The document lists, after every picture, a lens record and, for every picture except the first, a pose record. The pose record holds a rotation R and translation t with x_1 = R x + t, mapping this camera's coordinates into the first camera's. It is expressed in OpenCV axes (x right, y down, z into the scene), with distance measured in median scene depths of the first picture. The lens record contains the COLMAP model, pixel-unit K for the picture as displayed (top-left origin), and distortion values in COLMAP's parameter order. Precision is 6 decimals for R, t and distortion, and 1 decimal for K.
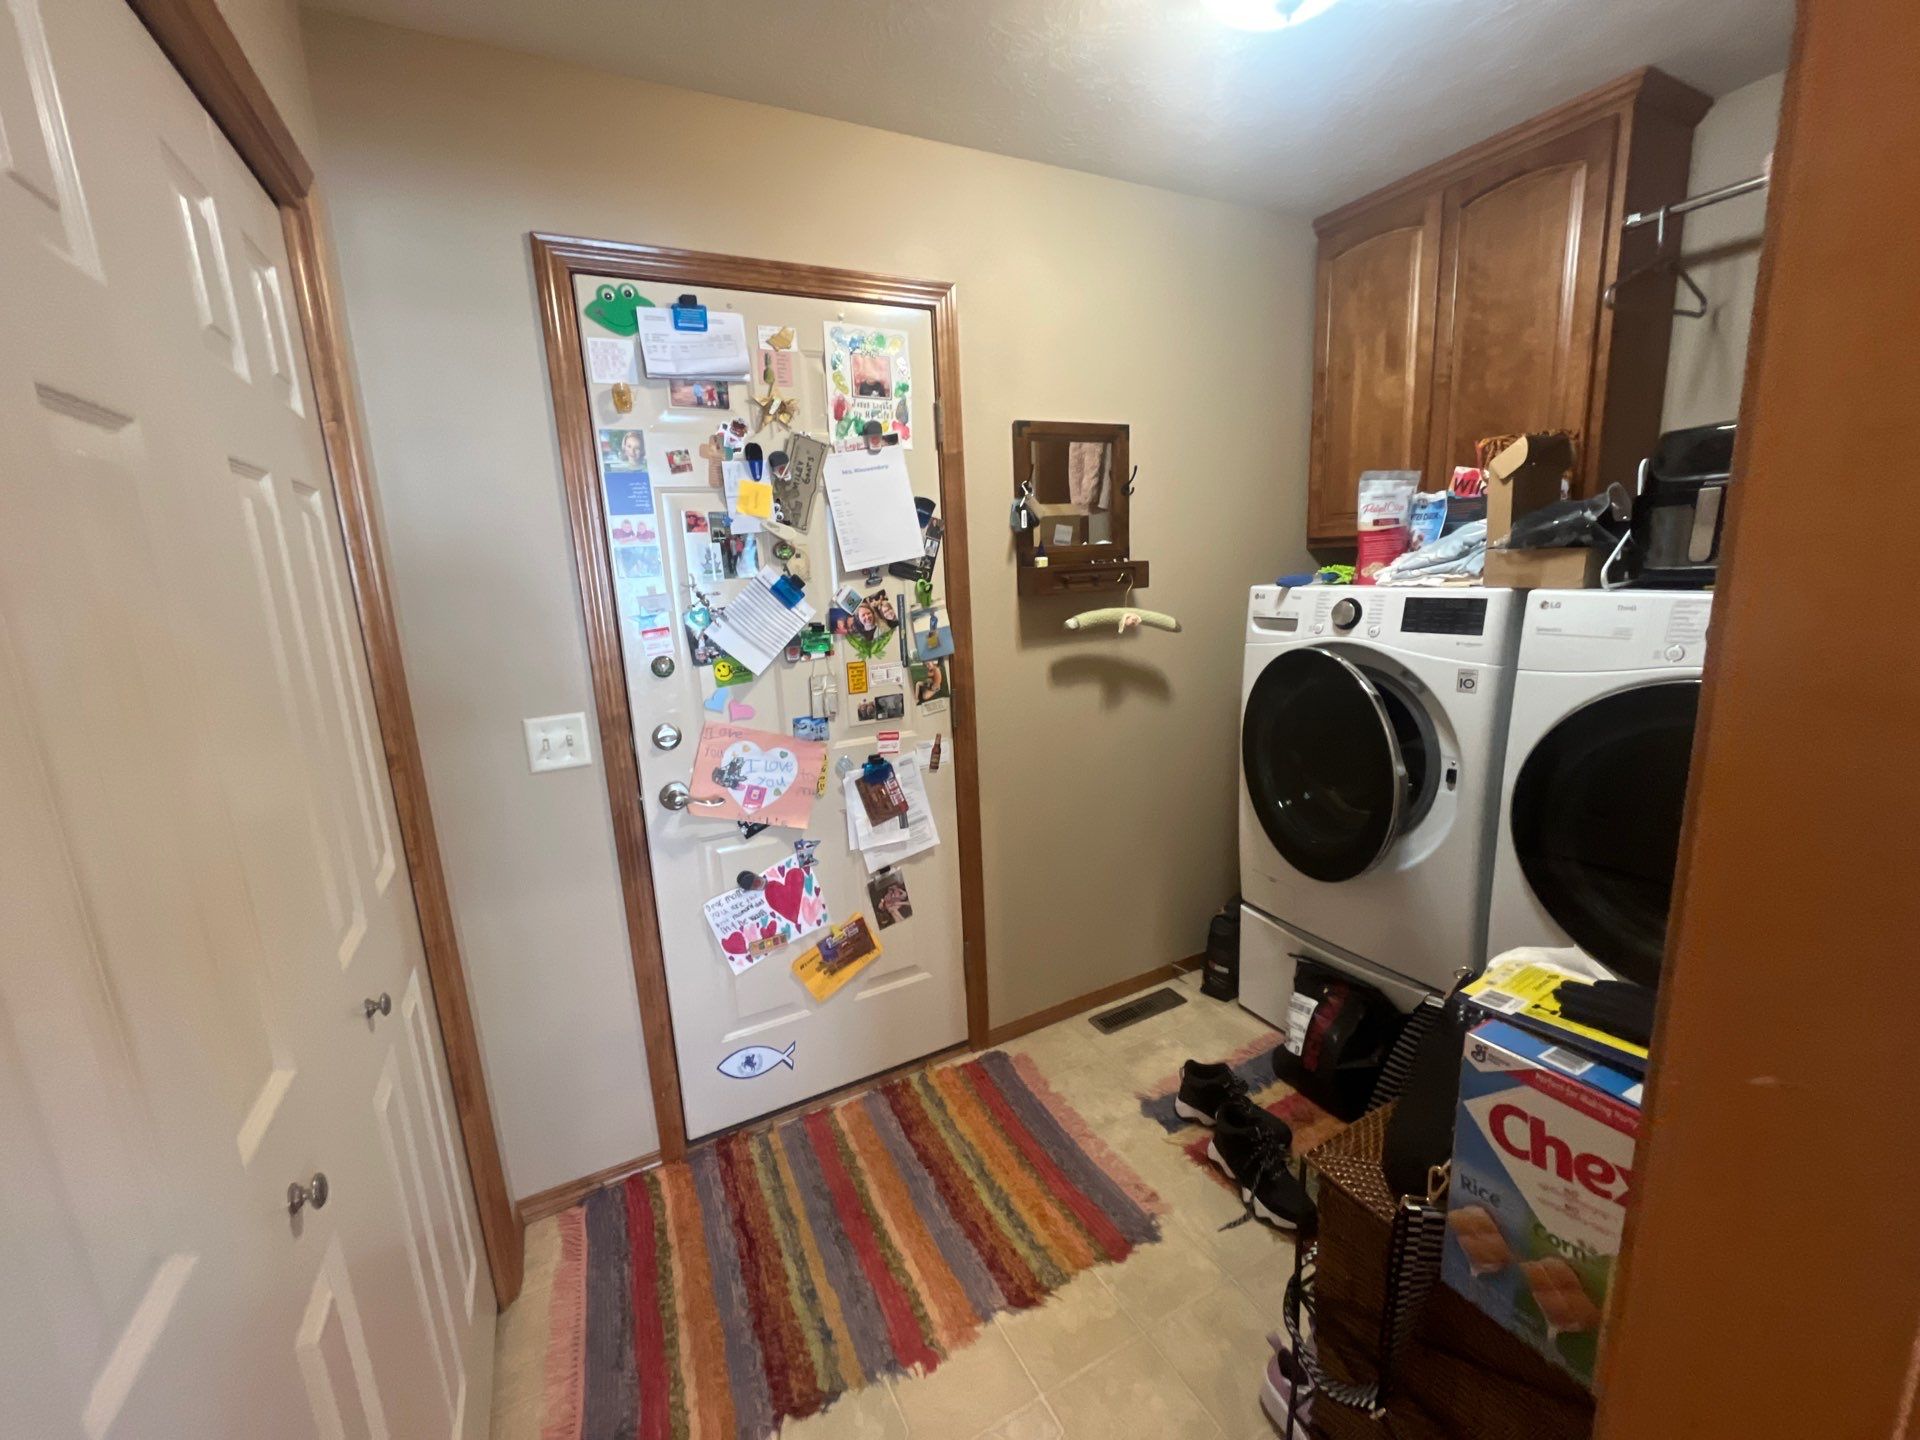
lens RADIAL K [[770.2, 0, 950.8], [0, 770.2, 712.6], [0, 0, 1]] dist [-0.003388, -0.000212]
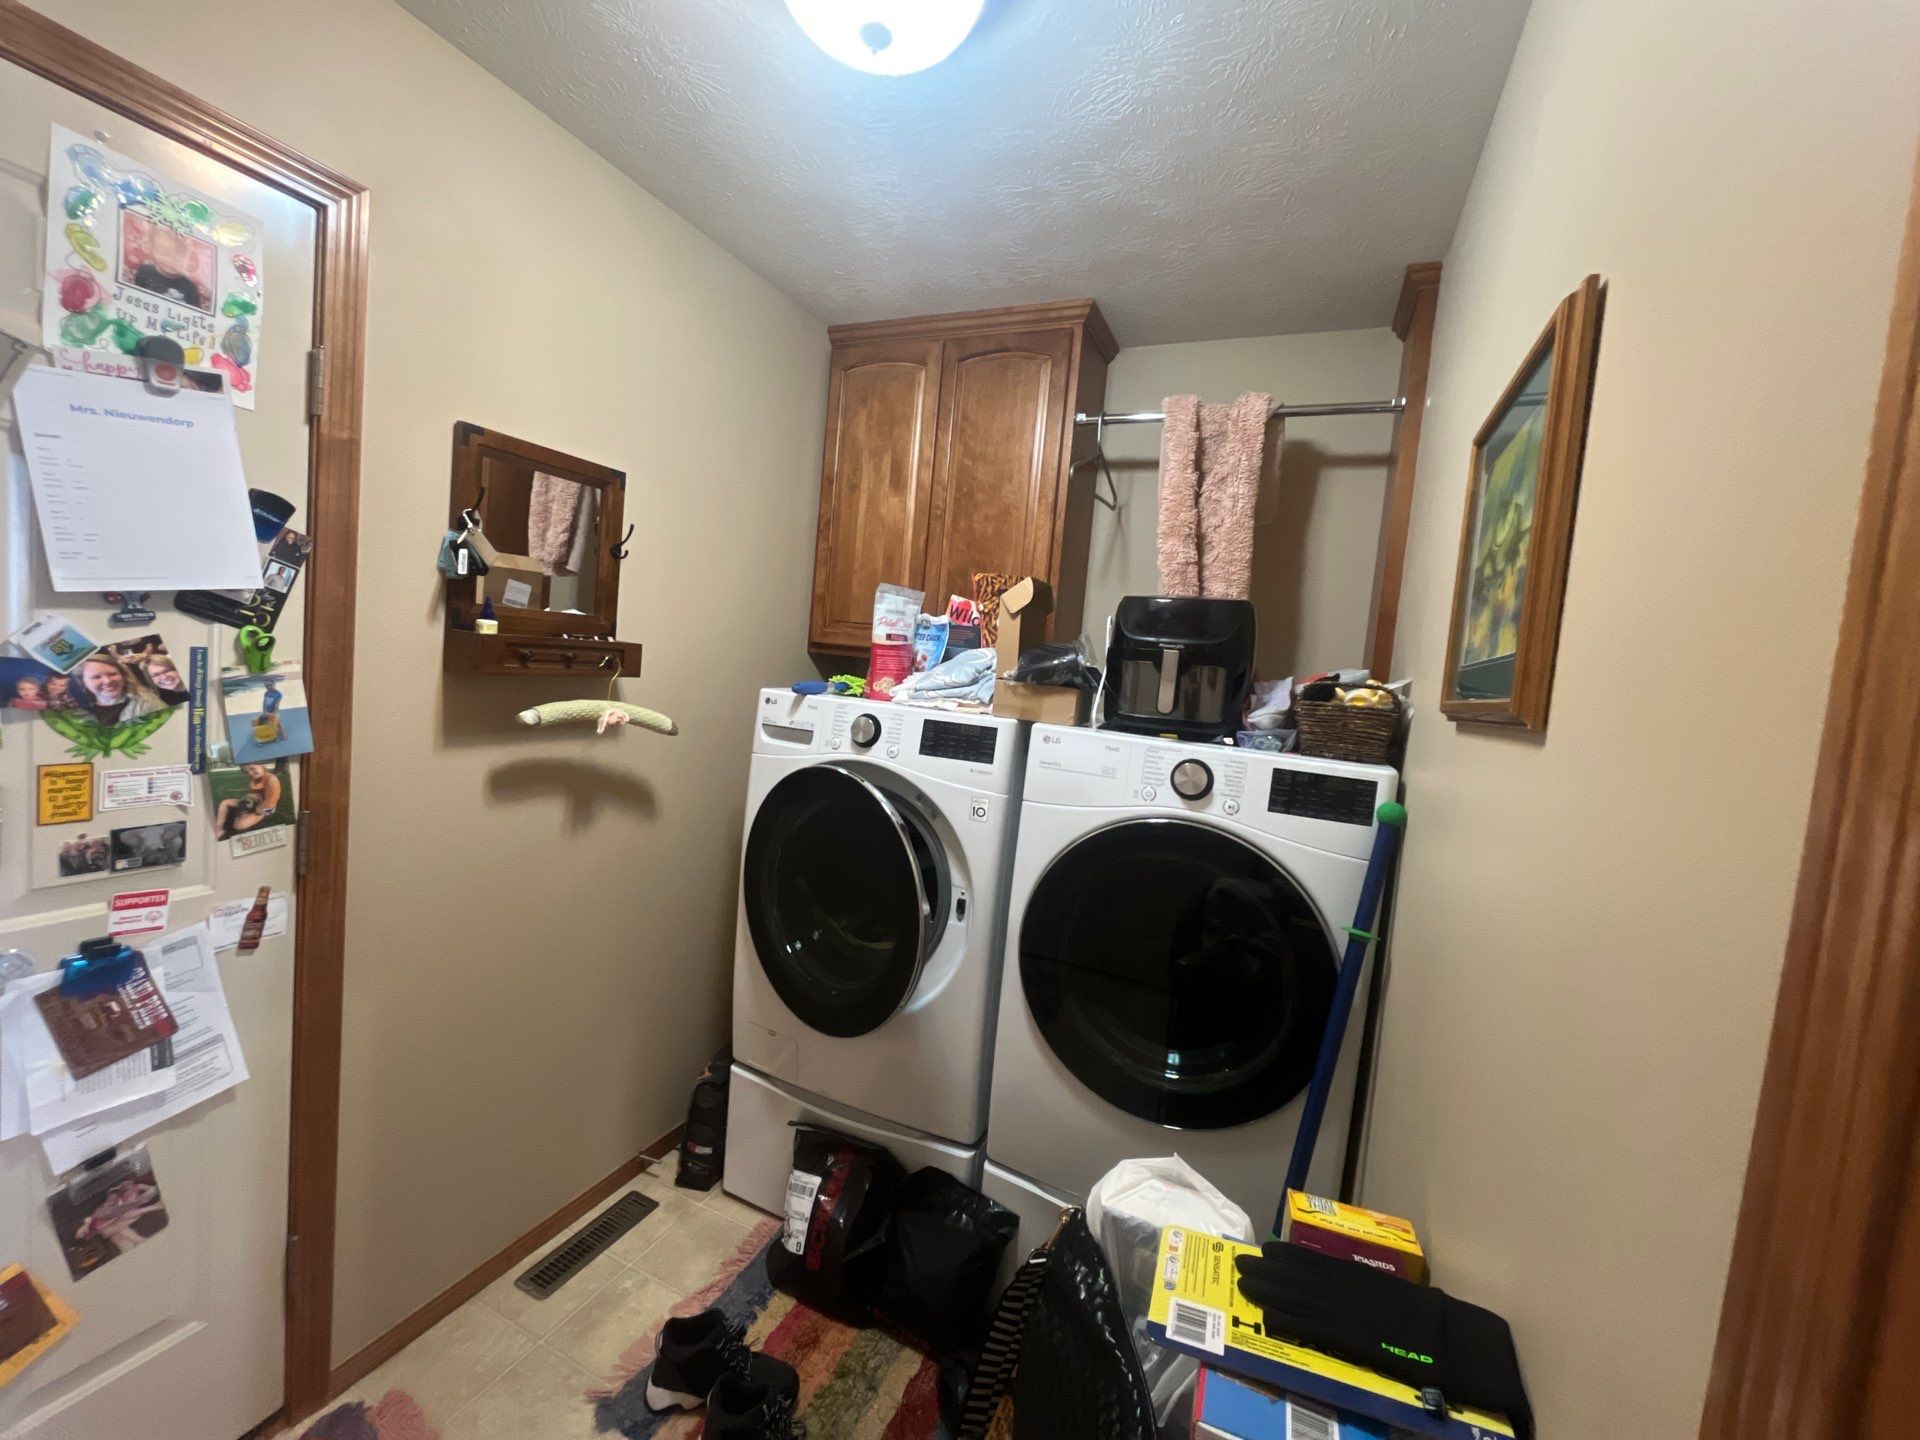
lens RADIAL K [[770.2, 0, 950.8], [0, 770.2, 712.6], [0, 0, 1]] dist [-0.003388, -0.000212]
pose [[0.776802, 0.075863, 0.625158, 0.014913], [-0.007411, 0.993750, -0.111383, -0.044567], [-0.629701, 0.081890, 0.772509, 0.208121]]
